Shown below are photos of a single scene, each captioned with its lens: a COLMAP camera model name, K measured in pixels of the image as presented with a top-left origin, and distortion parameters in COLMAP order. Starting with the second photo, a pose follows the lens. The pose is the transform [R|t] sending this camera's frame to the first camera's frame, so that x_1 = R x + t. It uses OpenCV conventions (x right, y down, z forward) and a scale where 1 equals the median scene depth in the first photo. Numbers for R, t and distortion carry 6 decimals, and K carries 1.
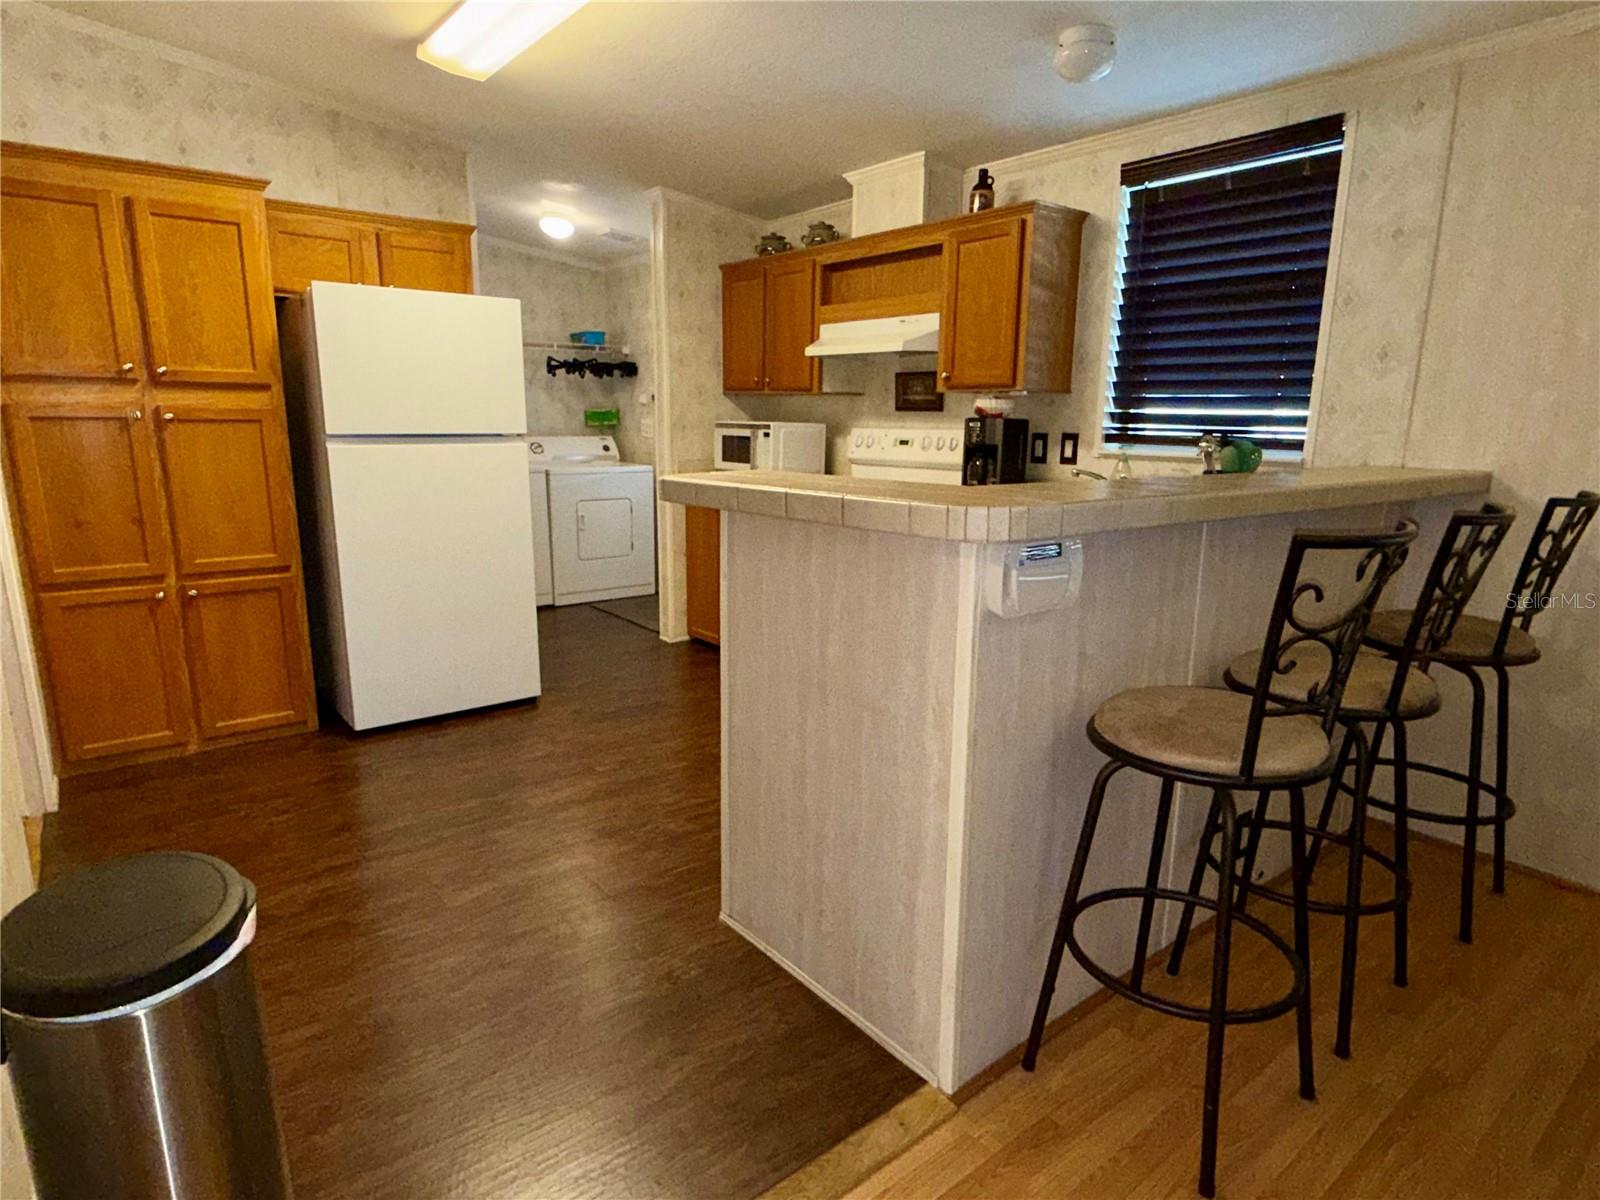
lens RADIAL K [[892.1, 0, 798.0], [0, 892.1, 602.5], [0, 0, 1]] dist [0.004270, -0.001927]
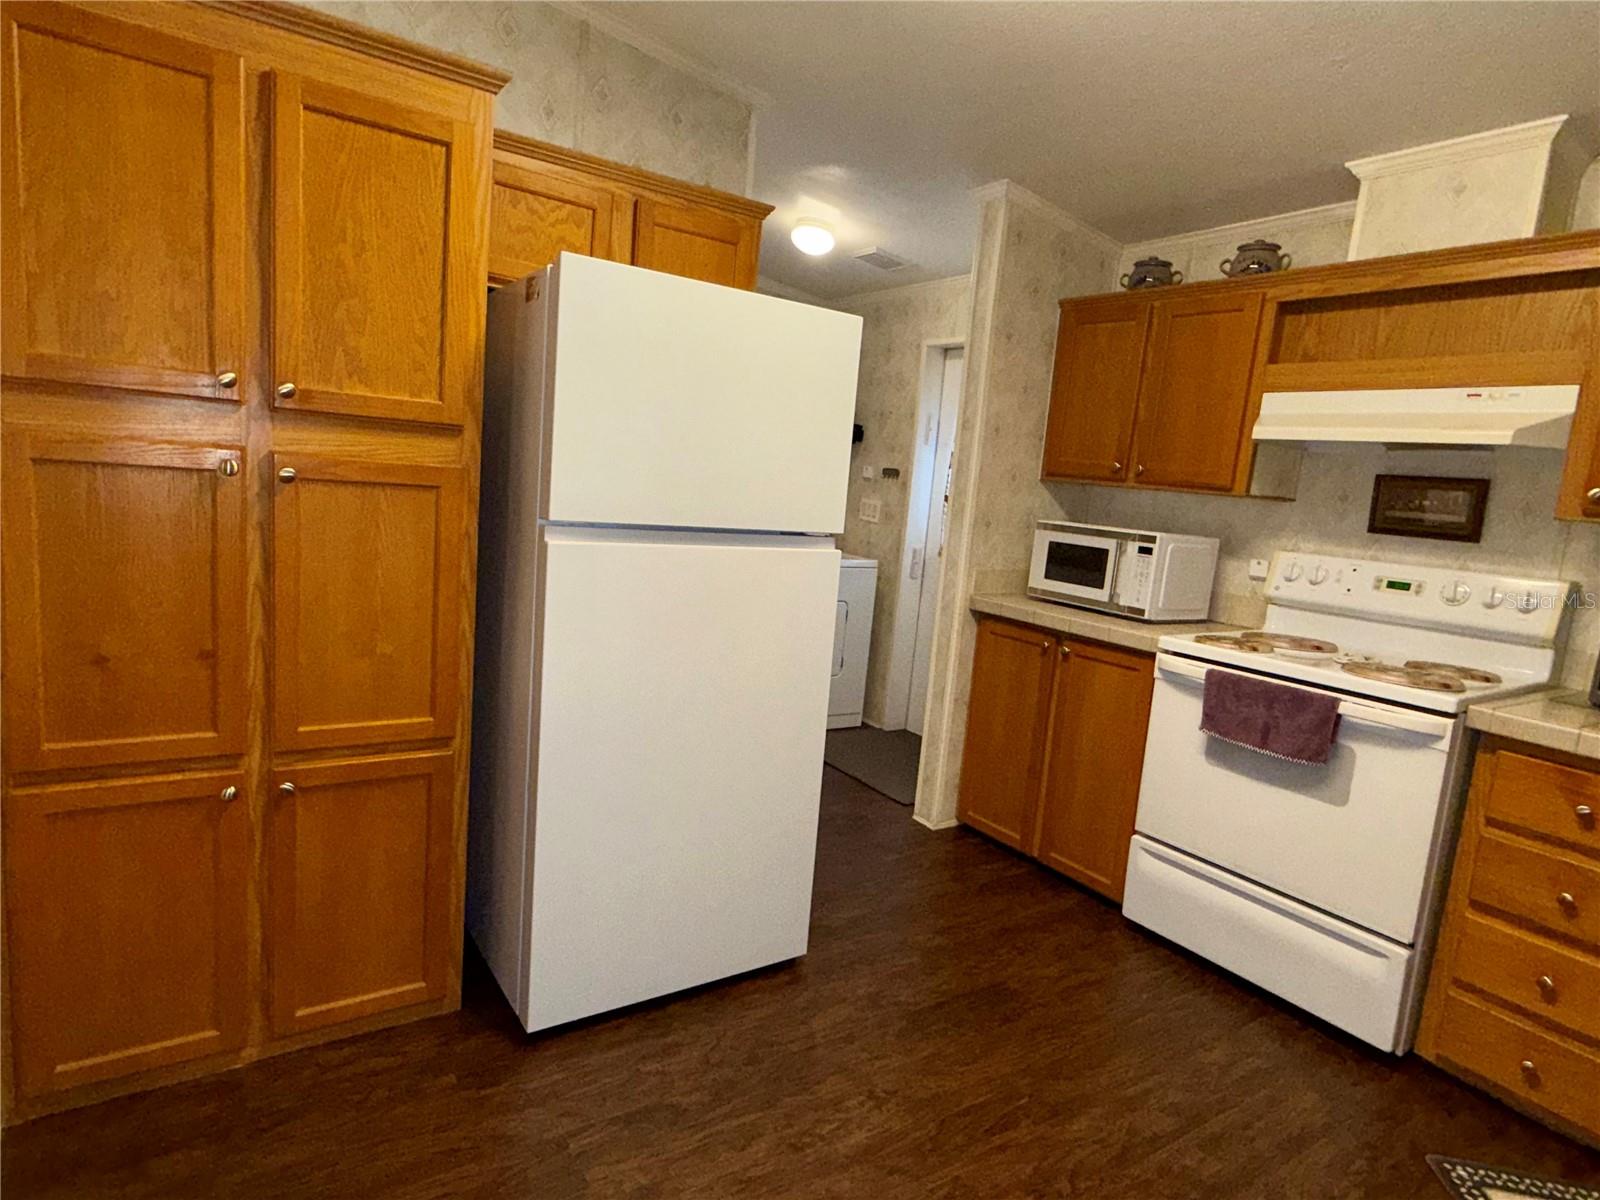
lens RADIAL K [[892.1, 0, 796.2], [0, 892.1, 603.5], [0, 0, 1]] dist [0.004270, -0.001927]
pose [[0.993948, 0.085488, -0.068992, -0.298254], [-0.090073, 0.993723, -0.066337, -0.102017], [0.062888, 0.072150, 0.995409, 0.409949]]
